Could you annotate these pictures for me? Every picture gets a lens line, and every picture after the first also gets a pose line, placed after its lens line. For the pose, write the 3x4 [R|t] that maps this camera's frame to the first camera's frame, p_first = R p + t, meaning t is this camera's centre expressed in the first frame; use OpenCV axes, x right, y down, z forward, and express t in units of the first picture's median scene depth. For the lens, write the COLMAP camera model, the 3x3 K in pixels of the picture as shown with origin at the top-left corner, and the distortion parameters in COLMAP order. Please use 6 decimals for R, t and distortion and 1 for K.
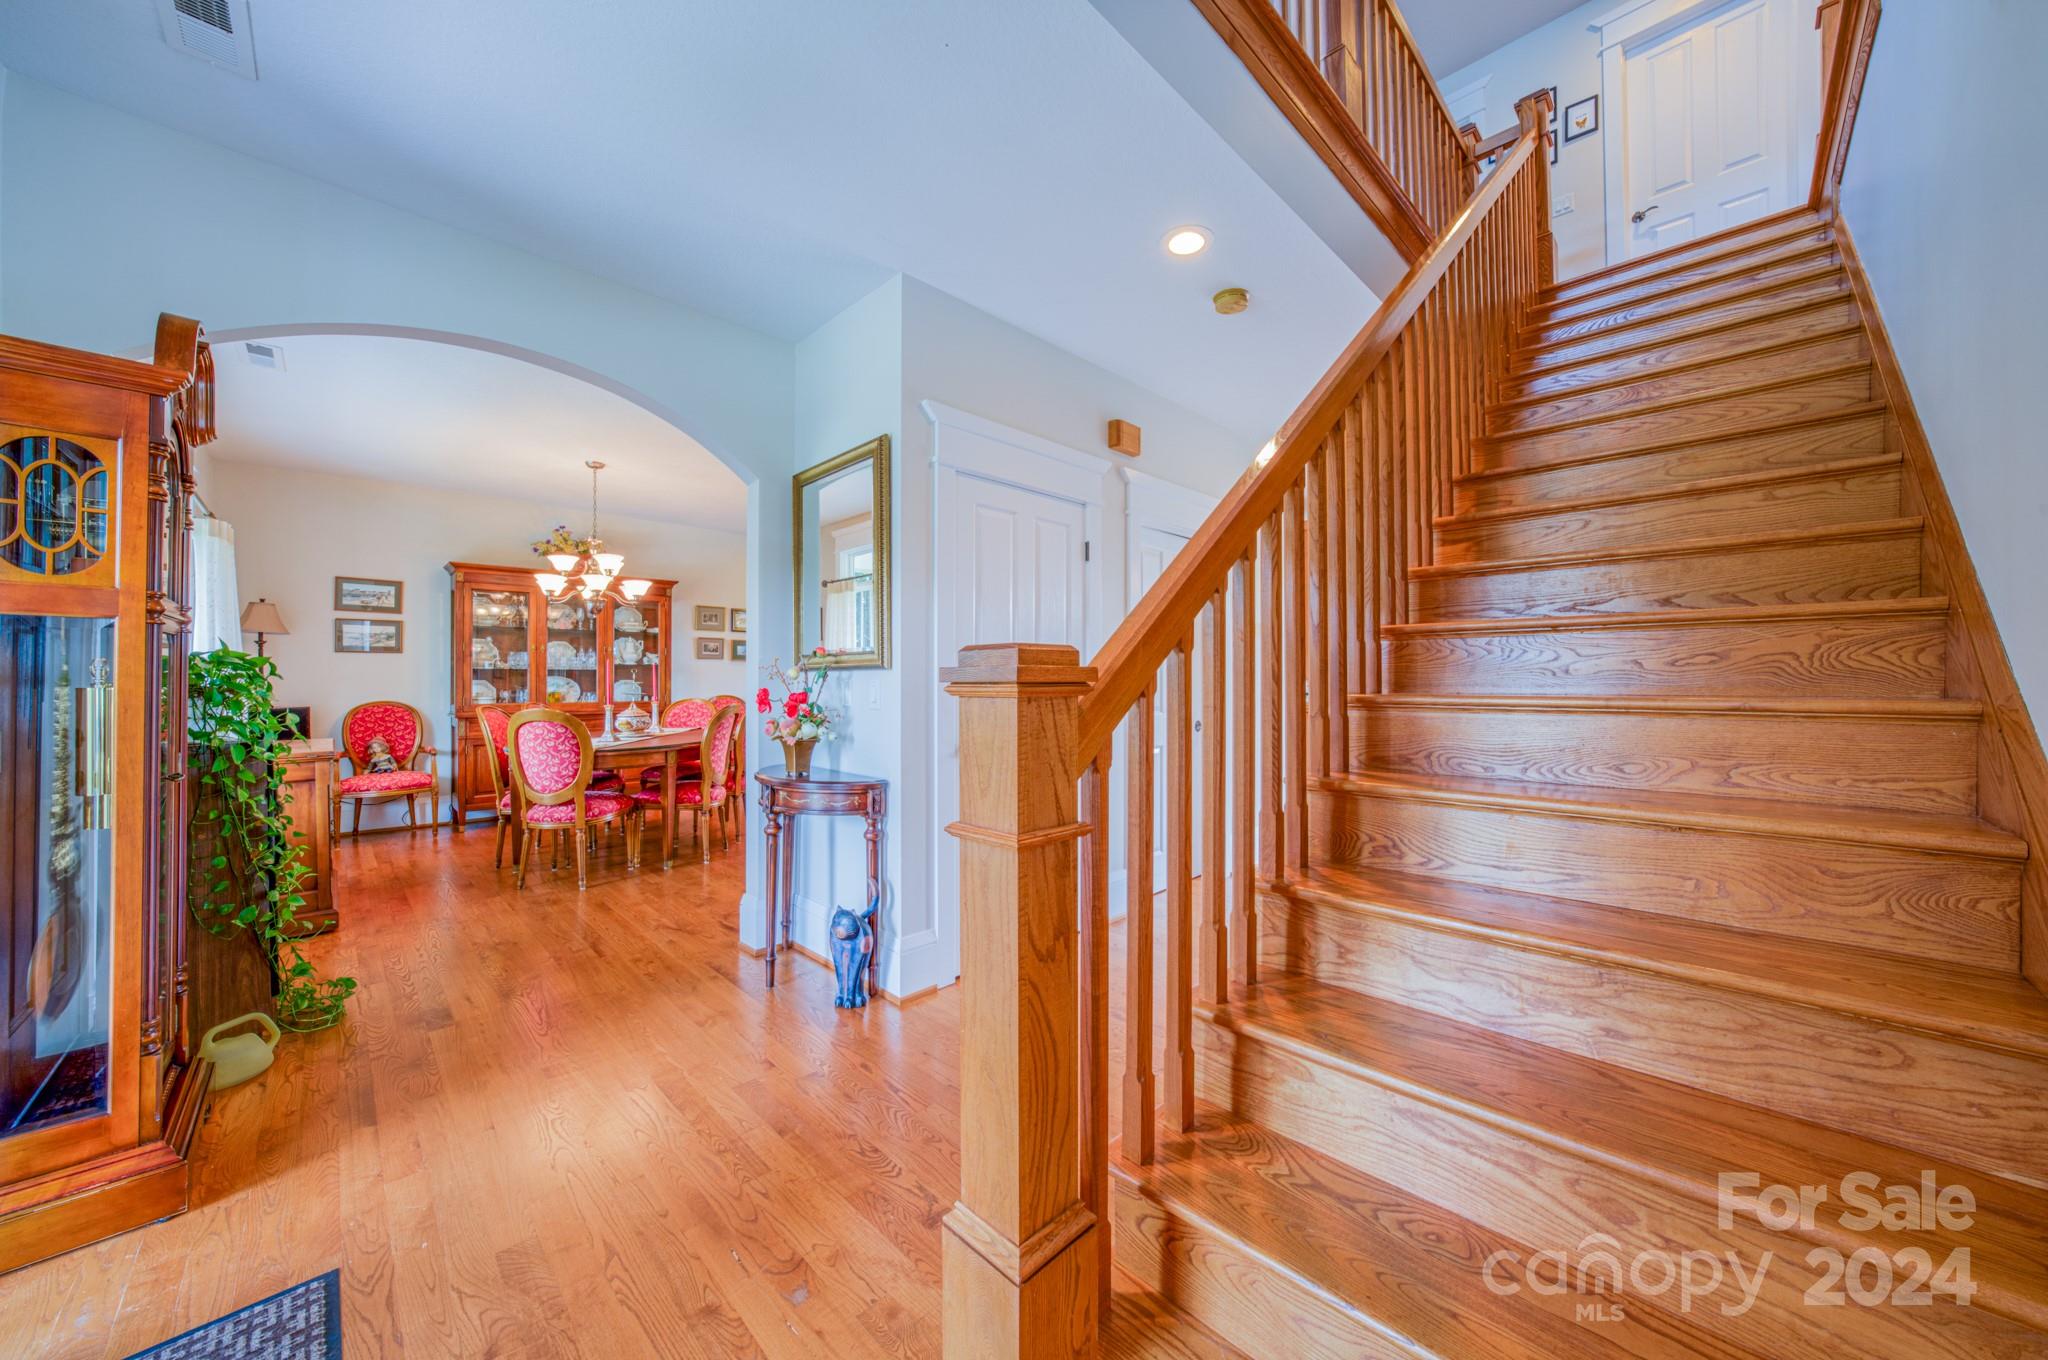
lens RADIAL K [[754.9, 0, 1014.9], [0, 754.9, 672.8], [0, 0, 1]] dist [-0.001866, -0.000022]
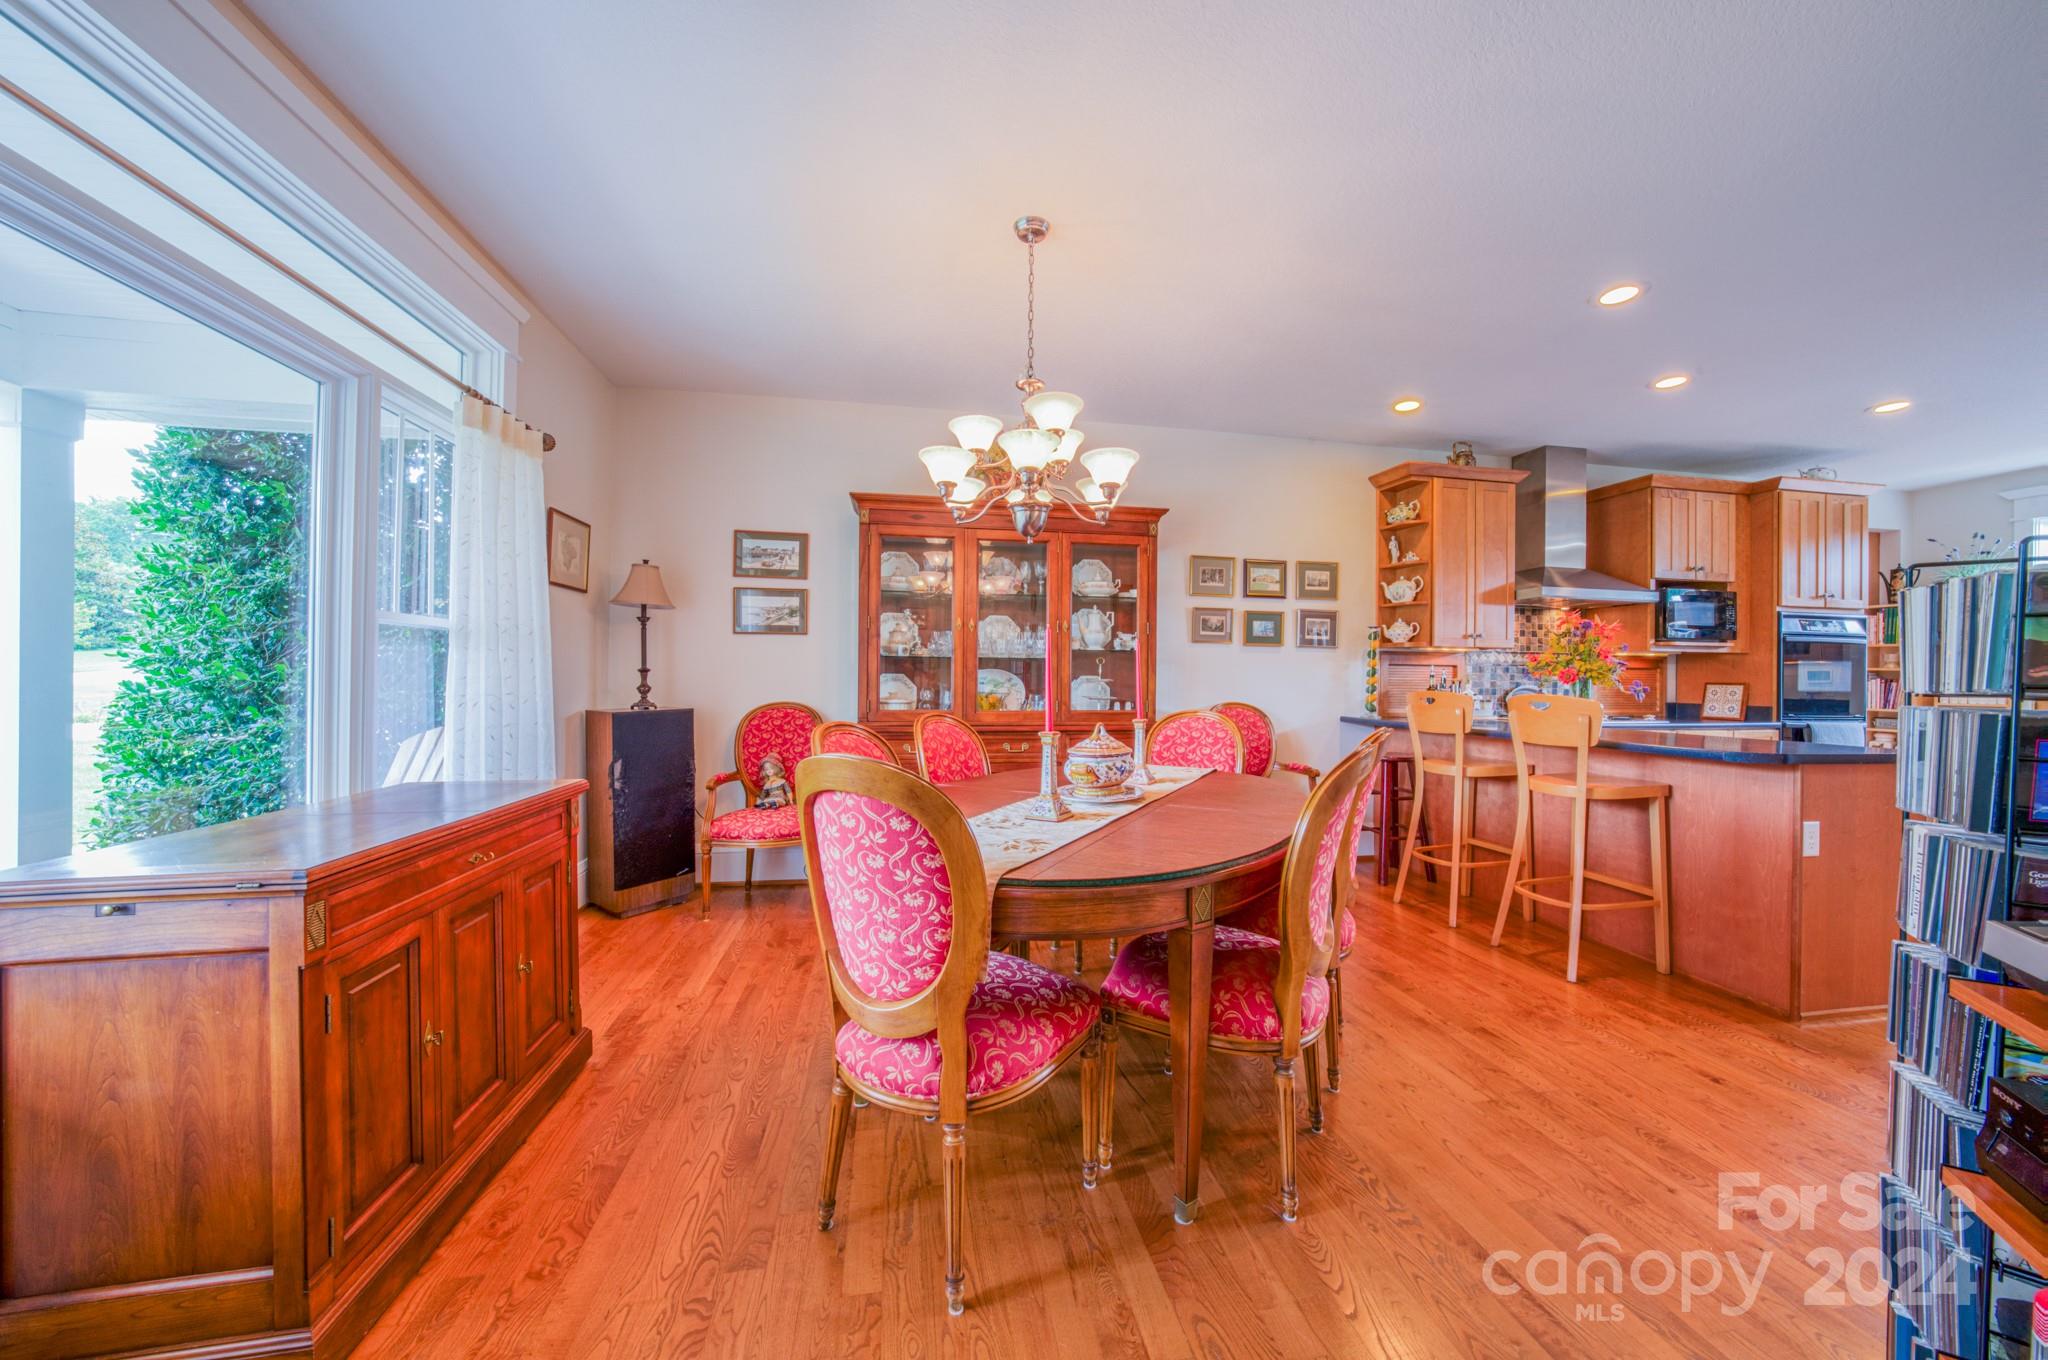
lens RADIAL K [[710.3, 0, 1036.5], [0, 710.3, 681.5], [0, 0, 1]] dist [-0.017083, 0.002455]
pose [[0.849853, 0.012023, -0.526882, -0.278255], [-0.004962, 0.999878, 0.014812, 0.007028], [0.526996, -0.009974, 0.849809, 0.548287]]
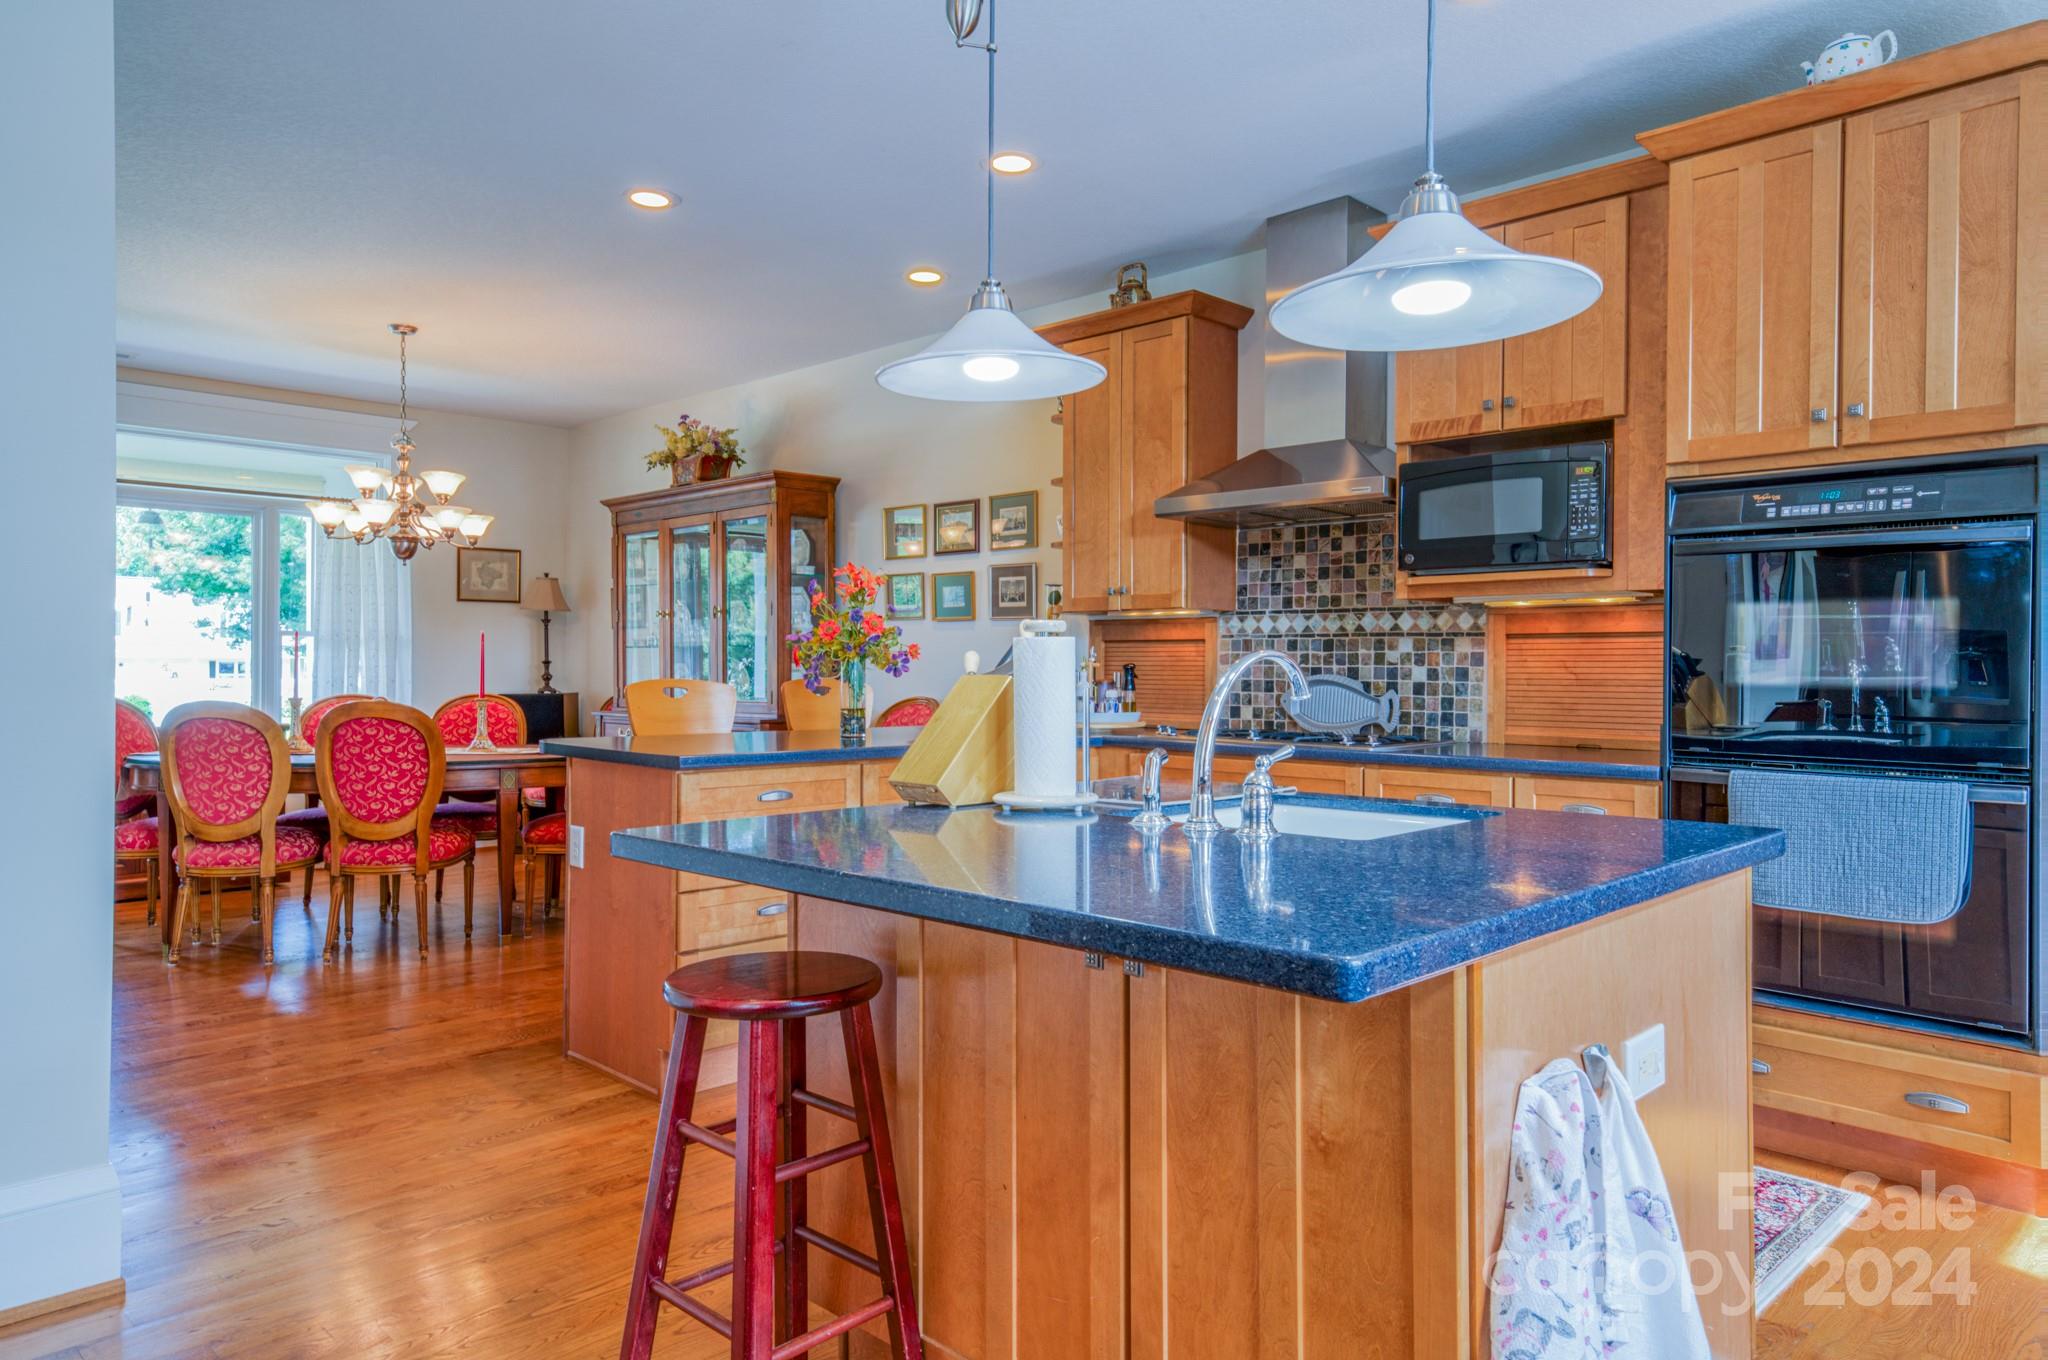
lens RADIAL K [[1344.6, 0, 1007.5], [0, 1344.6, 669.0], [0, 0, 1]] dist [0.037070, -0.001669]
pose [[0.032969, 0.002883, -0.999452, 0.550848], [0.006562, 0.999974, 0.003101, 0.013856], [0.999435, -0.006660, 0.032949, 1.308119]]
